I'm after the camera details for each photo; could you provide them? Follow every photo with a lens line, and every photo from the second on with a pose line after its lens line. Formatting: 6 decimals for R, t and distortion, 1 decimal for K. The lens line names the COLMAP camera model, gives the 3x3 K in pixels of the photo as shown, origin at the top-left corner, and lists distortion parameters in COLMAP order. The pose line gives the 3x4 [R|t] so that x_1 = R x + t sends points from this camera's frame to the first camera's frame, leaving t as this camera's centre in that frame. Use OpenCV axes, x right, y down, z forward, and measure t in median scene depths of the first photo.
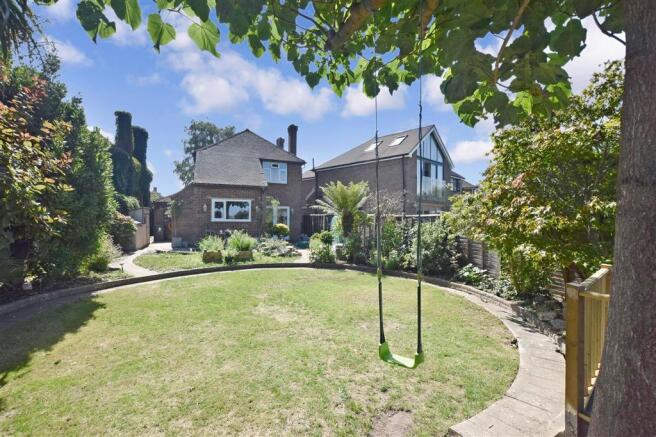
lens RADIAL K [[303.8, 0, 328.0], [0, 303.8, 218.5], [0, 0, 1]] dist [-0.001559, -0.000058]
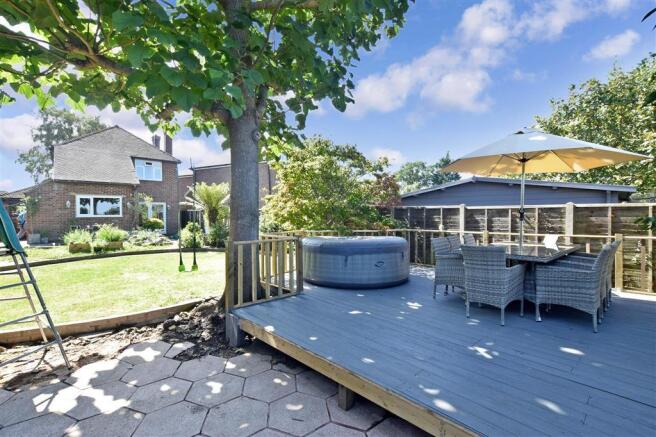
lens RADIAL K [[290.1, 0, 328.0], [0, 290.1, 218.5], [0, 0, 1]] dist [0.001574, 0.000473]
pose [[0.937032, -0.021092, 0.348606, 0.073052], [0.015384, 0.999699, 0.019133, 0.008165], [-0.348905, -0.012565, 0.937074, -0.222590]]
